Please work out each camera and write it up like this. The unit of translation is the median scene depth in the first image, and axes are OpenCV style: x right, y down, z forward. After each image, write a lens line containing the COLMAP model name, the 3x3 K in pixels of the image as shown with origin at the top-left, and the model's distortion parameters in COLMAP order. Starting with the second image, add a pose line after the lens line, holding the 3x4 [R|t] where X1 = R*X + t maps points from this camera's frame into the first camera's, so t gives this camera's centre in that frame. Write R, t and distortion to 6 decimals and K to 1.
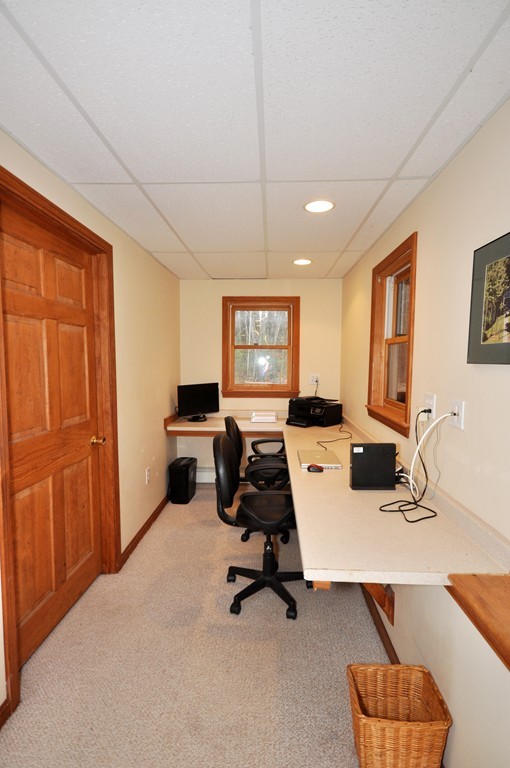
lens RADIAL K [[342.8, 0, 254.2], [0, 342.8, 384.4], [0, 0, 1]] dist [0.003873, -0.001308]
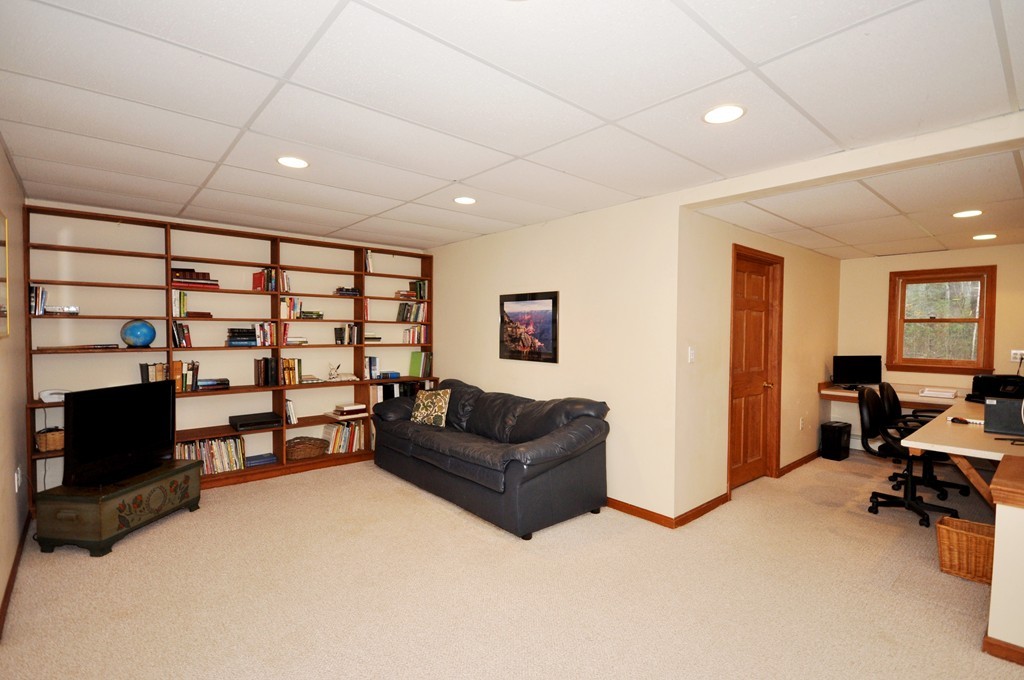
lens RADIAL K [[457.1, 0, 510.0], [0, 457.1, 338.7], [0, 0, 1]] dist [0.003873, -0.001308]
pose [[0.660283, 0.020415, -0.750739, 0.214778], [-0.062831, 0.997628, -0.028132, 0.060148], [0.748384, 0.065744, 0.660000, -0.838132]]
